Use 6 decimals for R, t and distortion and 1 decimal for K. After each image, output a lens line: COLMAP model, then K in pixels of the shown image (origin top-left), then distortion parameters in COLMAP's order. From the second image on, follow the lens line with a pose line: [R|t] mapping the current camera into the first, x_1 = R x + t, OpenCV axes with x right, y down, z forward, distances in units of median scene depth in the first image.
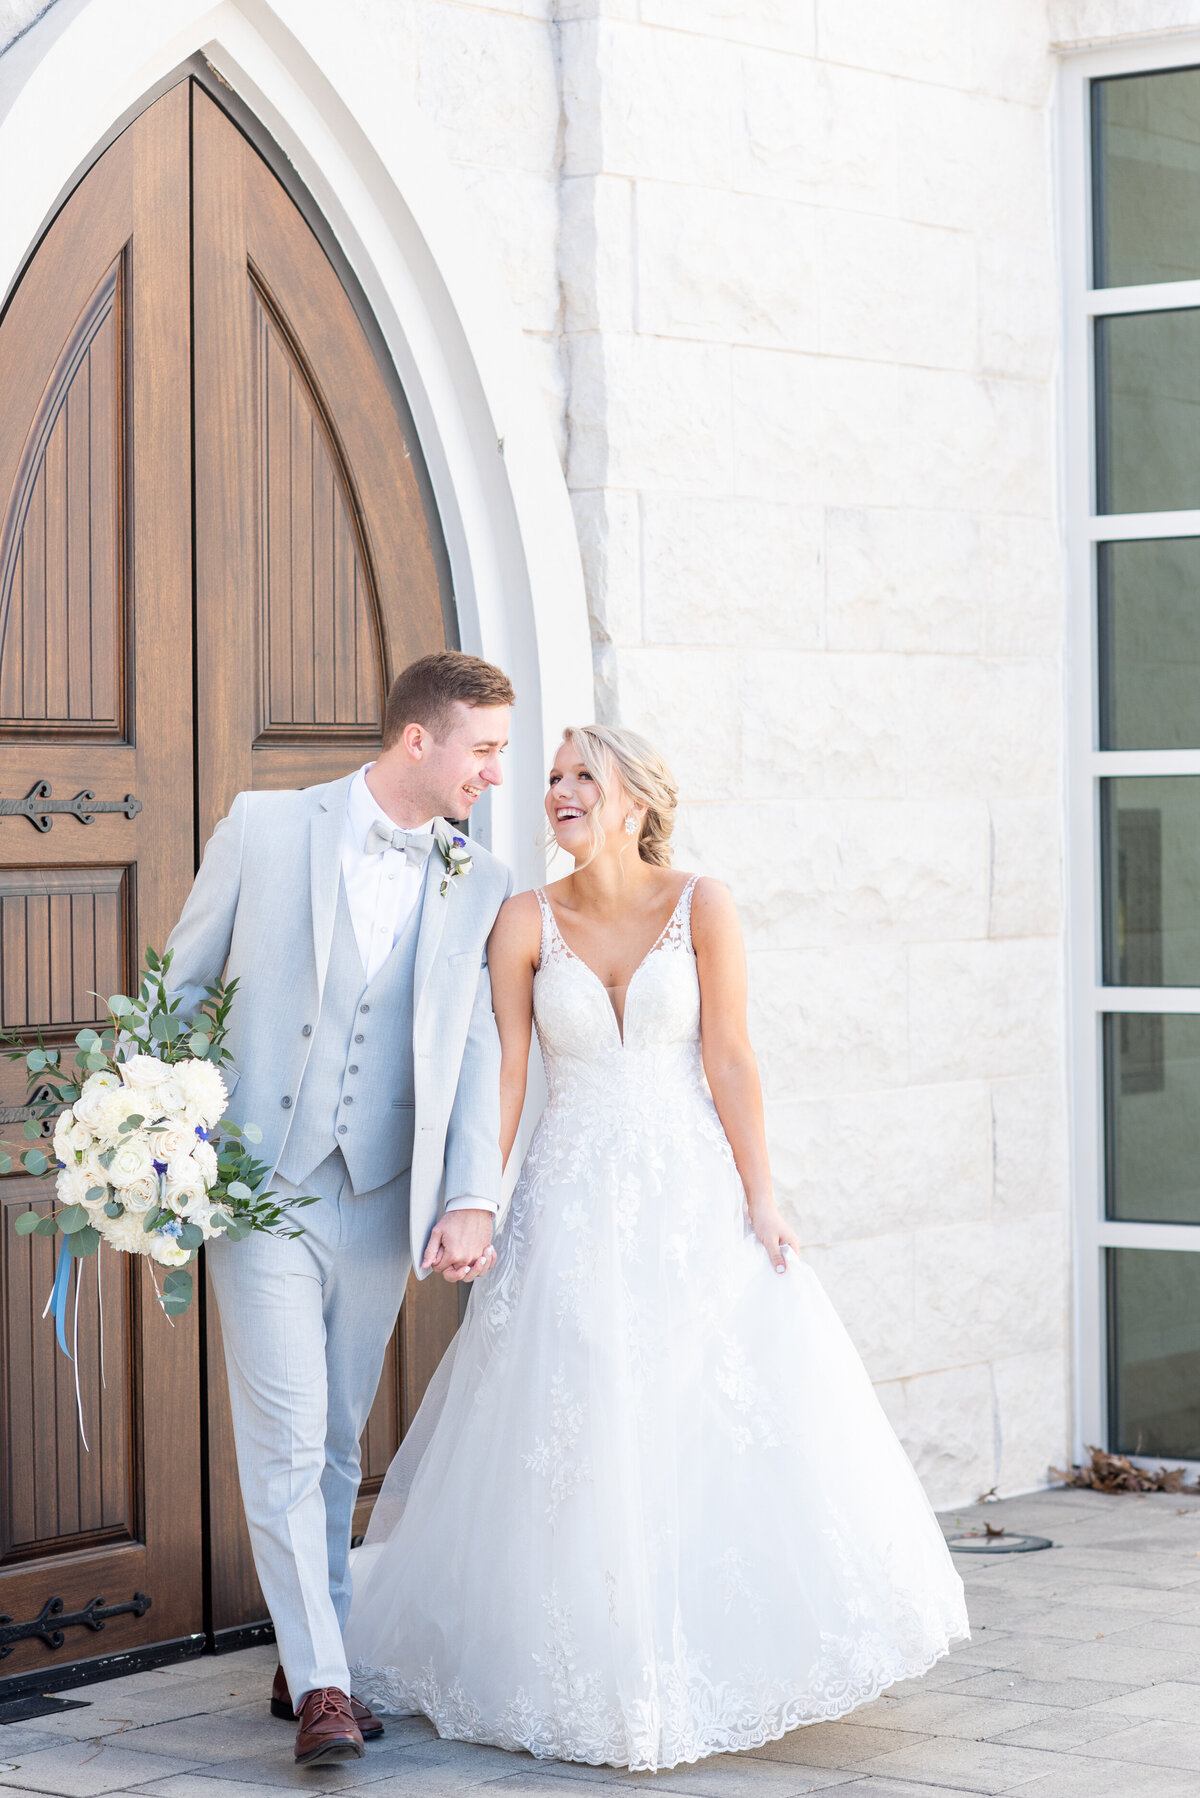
lens RADIAL K [[4717.7, 0, 600.4], [0, 4717.7, 895.9], [0, 0, 1]] dist [-0.098953, 0.000000]
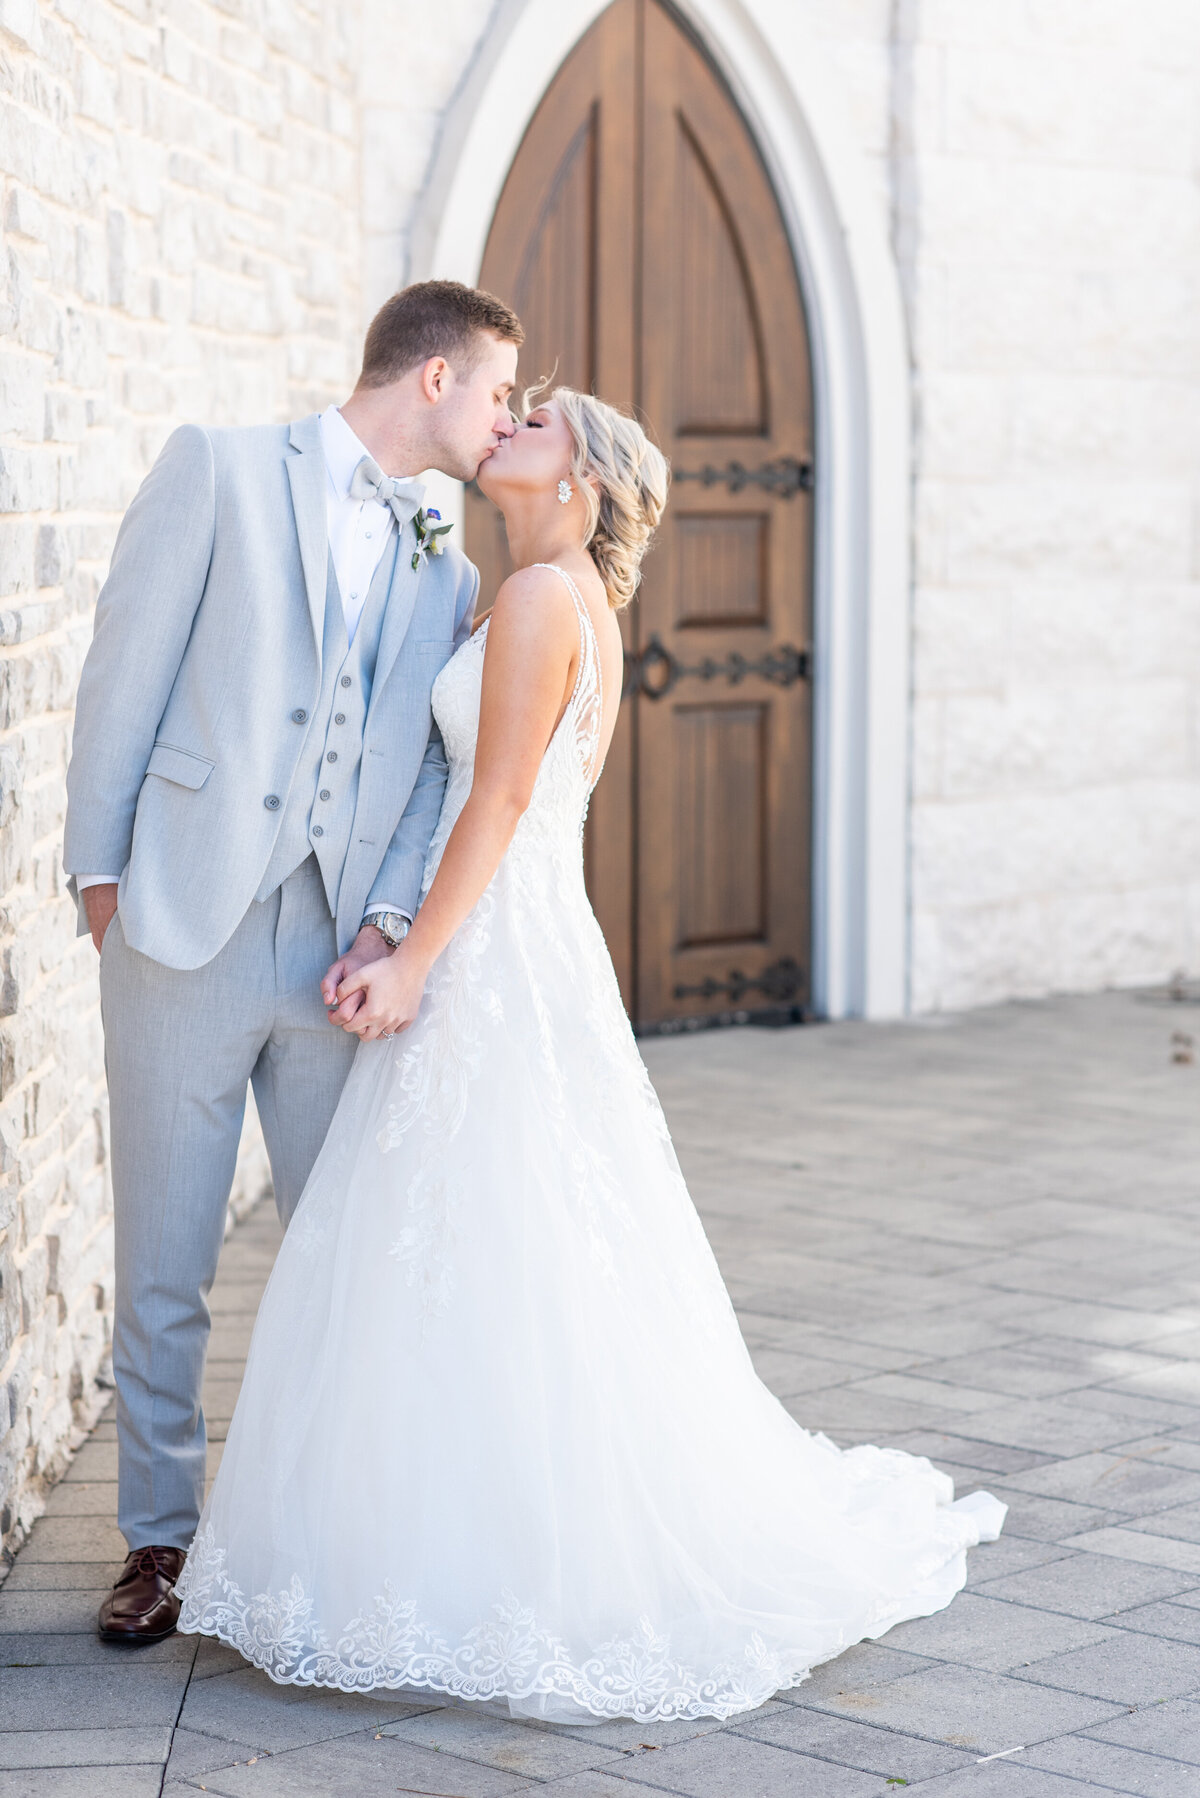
lens RADIAL K [[4717.7, 0, 600.3], [0, 4717.7, 903.7], [0, 0, 1]] dist [-0.098953, 0.000000]
pose [[0.996349, 0.022436, -0.082367, 0.028755], [-0.016533, 0.997292, 0.071656, 0.009132], [0.083752, -0.070033, 0.994023, -0.488911]]
